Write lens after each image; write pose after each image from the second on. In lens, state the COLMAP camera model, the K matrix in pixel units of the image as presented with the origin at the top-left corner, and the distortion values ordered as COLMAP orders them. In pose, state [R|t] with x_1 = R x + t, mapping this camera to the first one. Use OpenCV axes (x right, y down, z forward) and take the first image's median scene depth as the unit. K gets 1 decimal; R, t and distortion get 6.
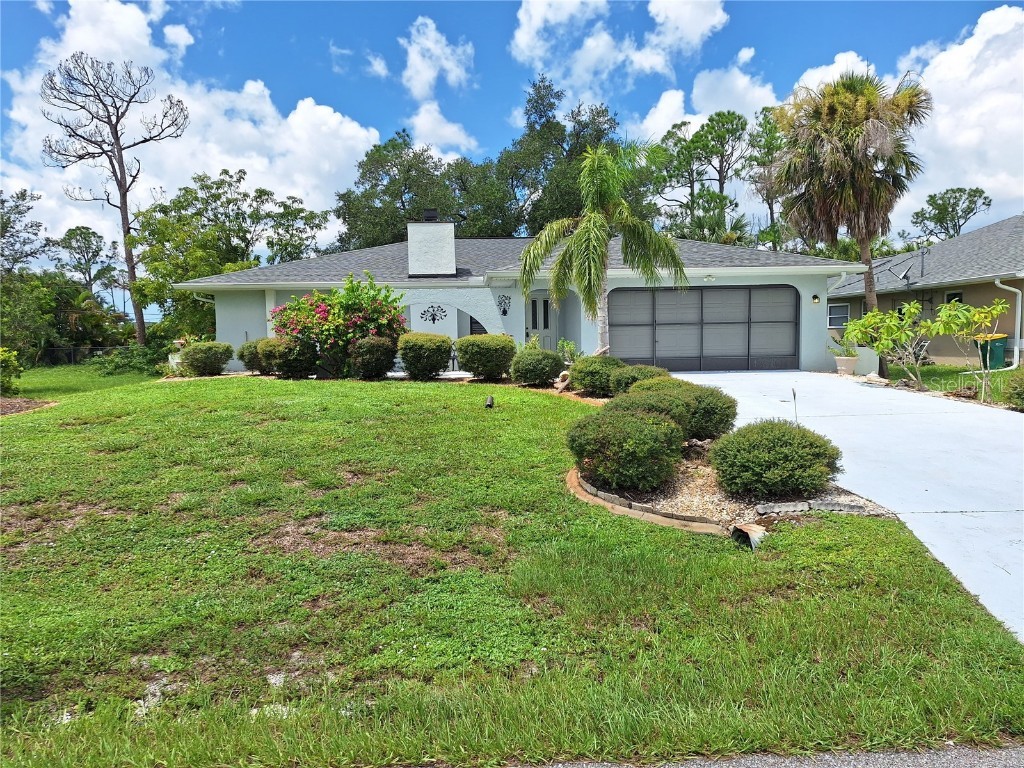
lens RADIAL K [[707.0, 0, 516.0], [0, 707.0, 388.0], [0, 0, 1]] dist [0.003566, -0.033436]
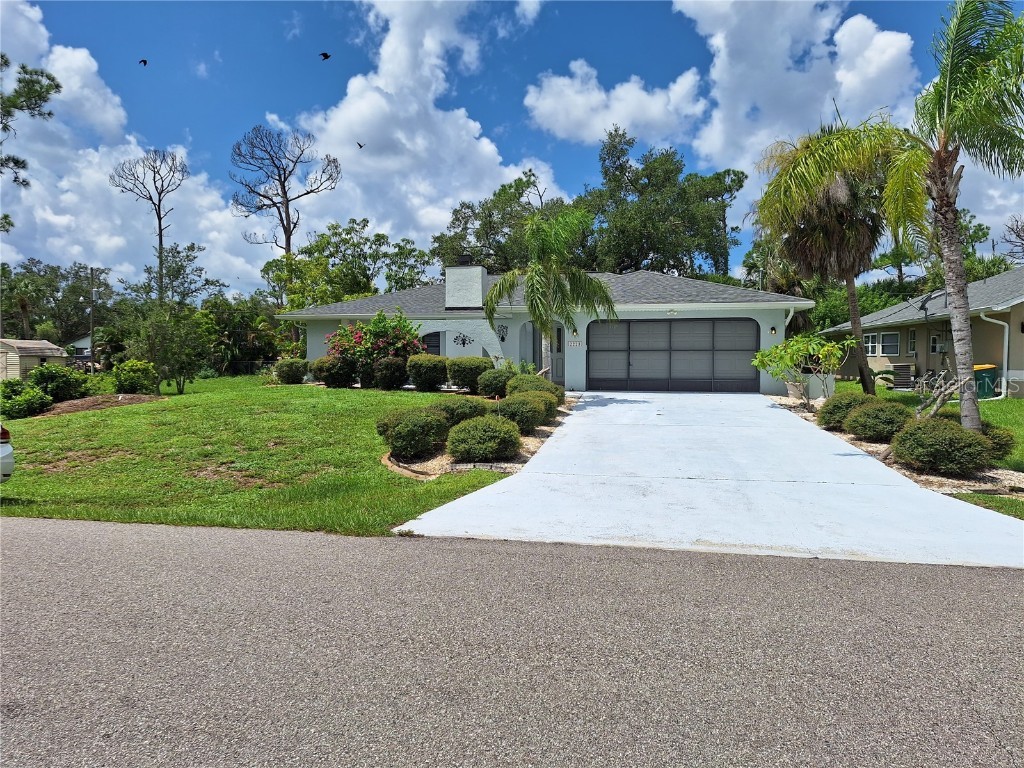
lens RADIAL K [[707.0, 0, 515.8], [0, 707.0, 385.4], [0, 0, 1]] dist [0.003566, -0.033436]
pose [[0.967765, 0.027013, -0.250402, 0.187105], [-0.035181, 0.998983, -0.028199, 0.005027], [0.249385, 0.036099, 0.967731, -0.113469]]
